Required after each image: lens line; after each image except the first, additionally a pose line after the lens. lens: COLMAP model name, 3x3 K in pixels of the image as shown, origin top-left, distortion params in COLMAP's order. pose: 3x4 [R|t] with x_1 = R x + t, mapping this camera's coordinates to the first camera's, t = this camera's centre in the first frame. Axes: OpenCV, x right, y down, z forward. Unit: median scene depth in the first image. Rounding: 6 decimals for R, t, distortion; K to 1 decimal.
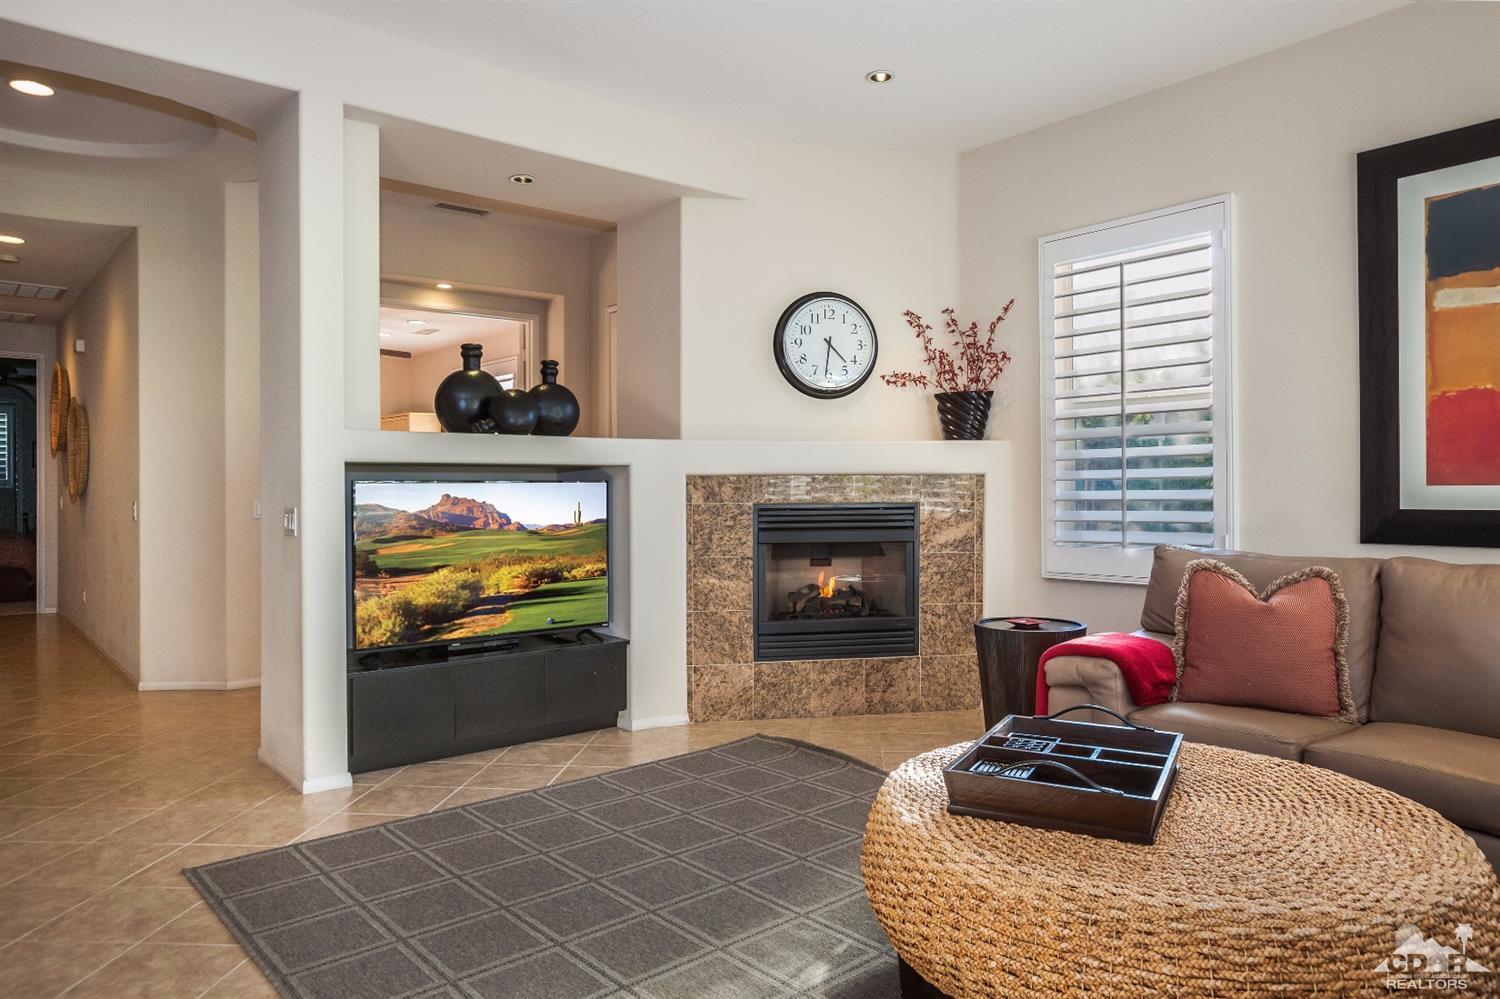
lens RADIAL K [[998.5, 0, 746.7], [0, 998.5, 483.4], [0, 0, 1]] dist [-0.001445, 0.001428]
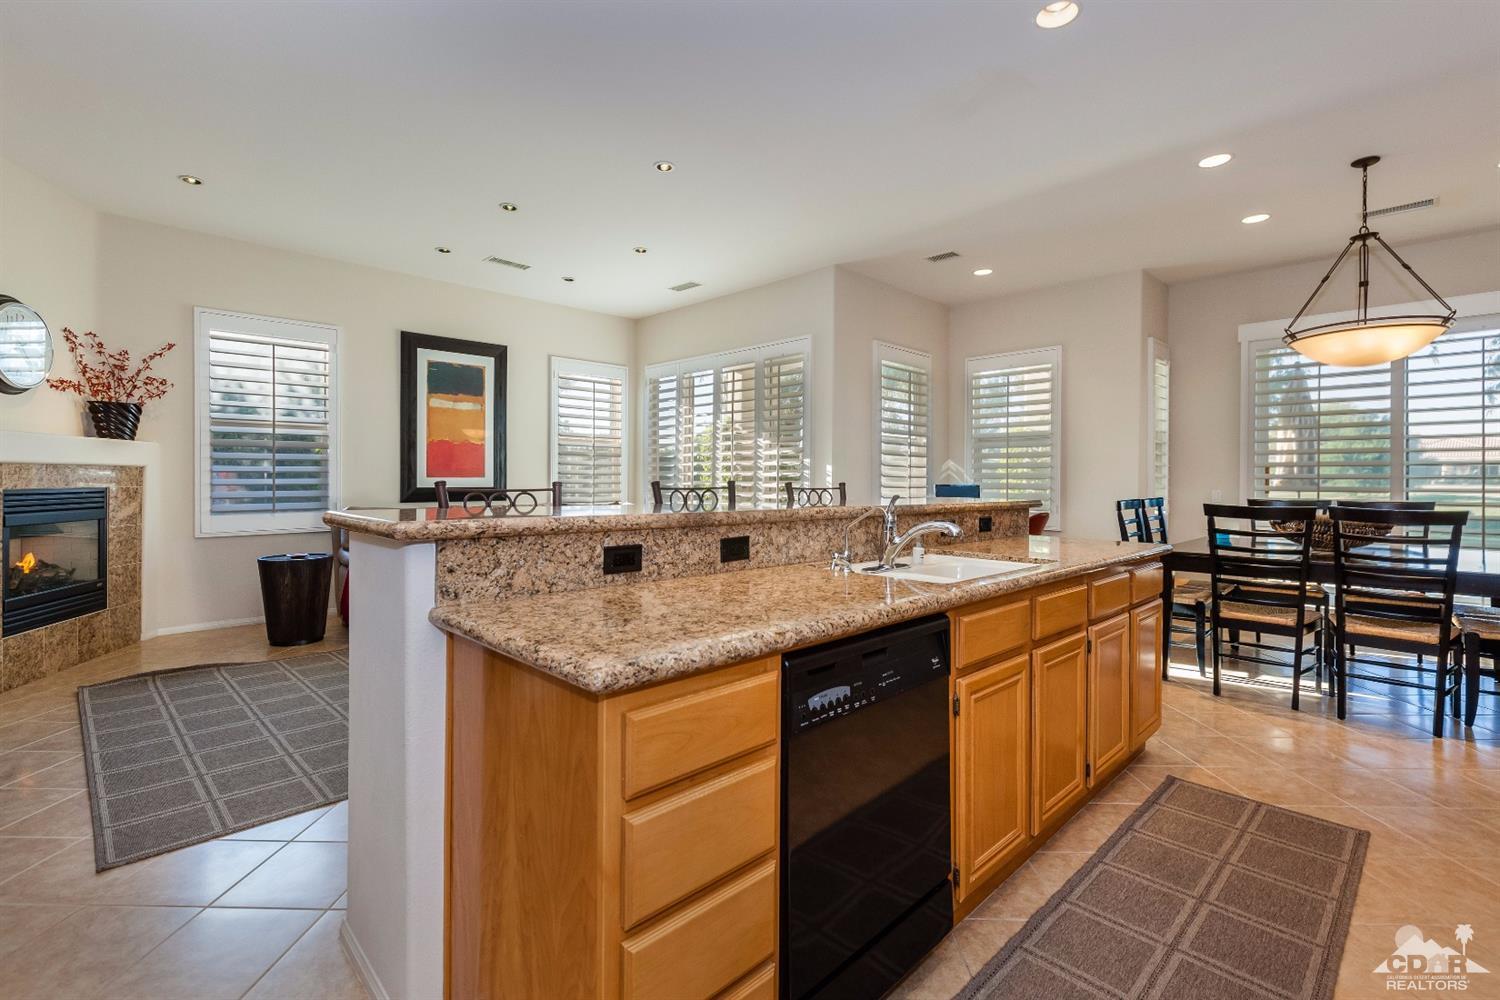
lens RADIAL K [[681.5, 0, 742.8], [0, 681.5, 478.8], [0, 0, 1]] dist [-0.000305, -0.000695]
pose [[-0.077383, 0.006128, 0.996983, -0.775351], [-0.008548, 0.999940, -0.006810, 0.007167], [-0.996965, -0.009049, -0.077326, 0.272126]]
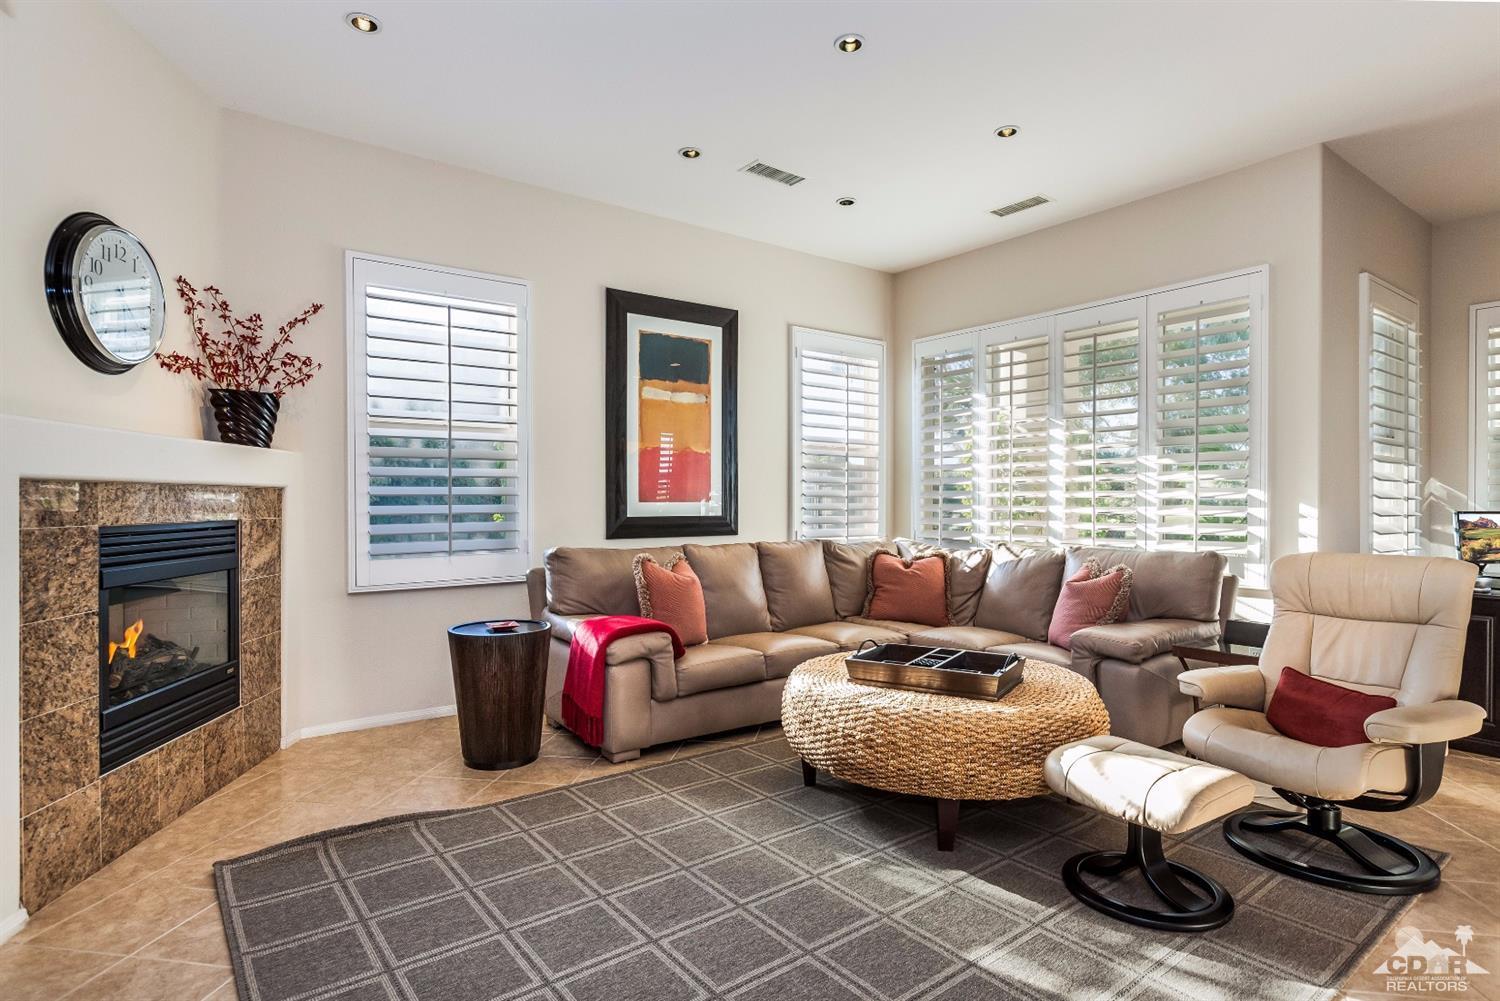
lens RADIAL K [[784.3, 0, 741.5], [0, 784.3, 503.6], [0, 0, 1]] dist [-0.000106, -0.000573]
pose [[0.059312, 0.001893, 0.998238, -0.463713], [-0.006087, 0.999980, -0.001535, 0.004006], [-0.998221, -0.005985, 0.059322, 0.565517]]
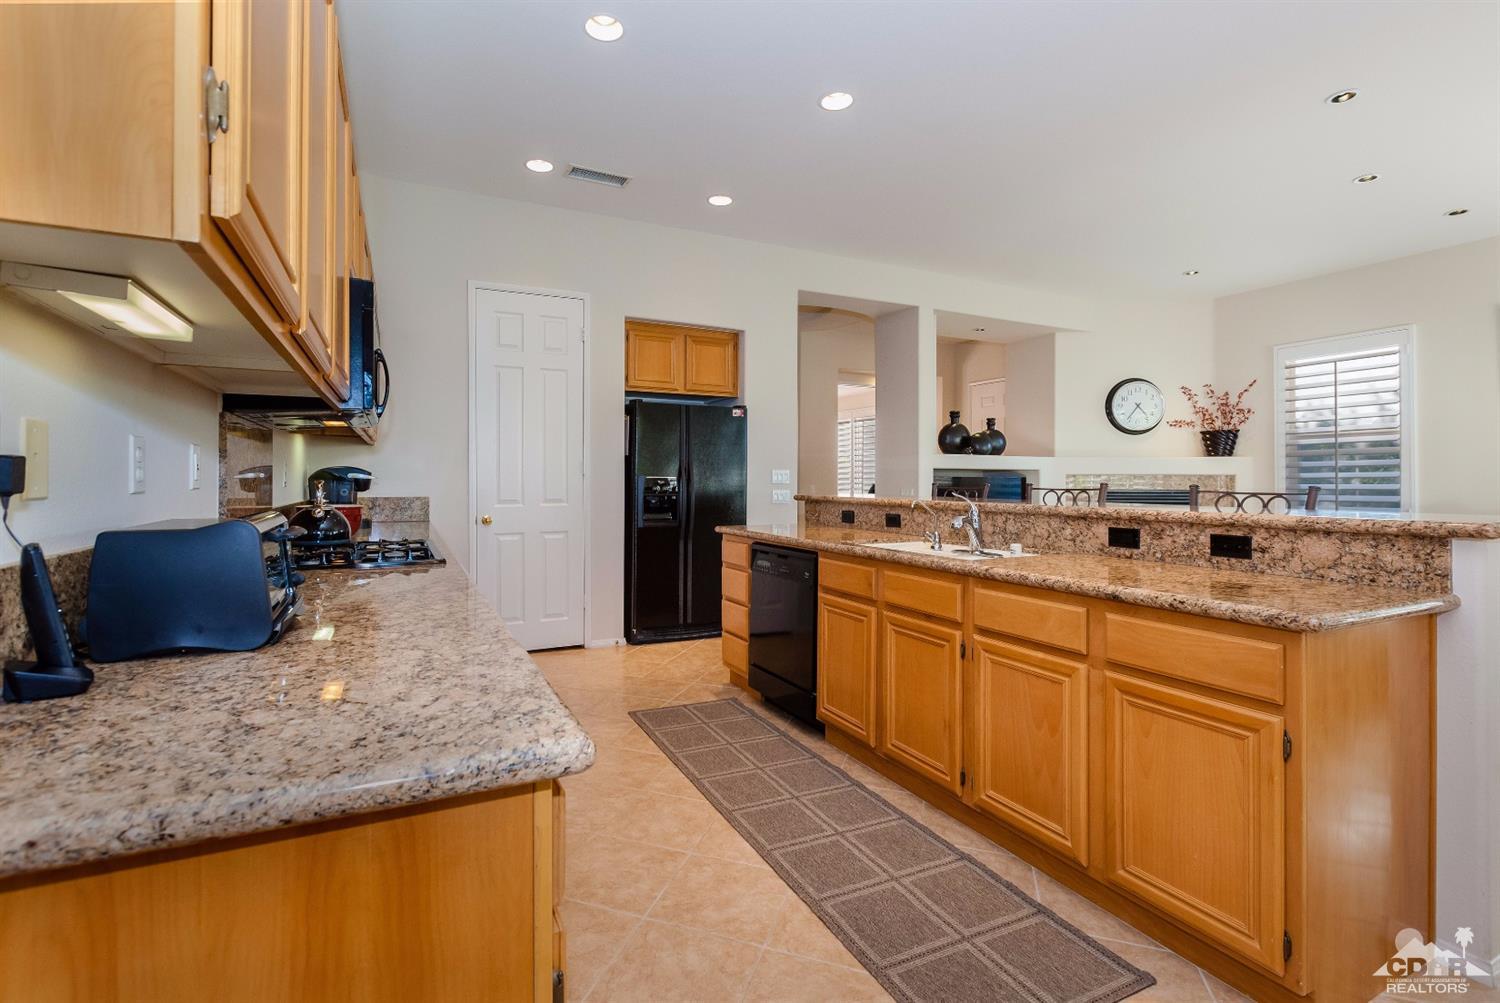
lens RADIAL K [[678.9, 0, 717.1], [0, 678.9, 474.7], [0, 0, 1]] dist [0.000663, 0.000134]
pose [[0.966245, 0.004646, -0.257582, -0.376725], [-0.006161, 0.999968, -0.005075, 0.002769], [0.257550, 0.006490, 0.966243, -0.474209]]
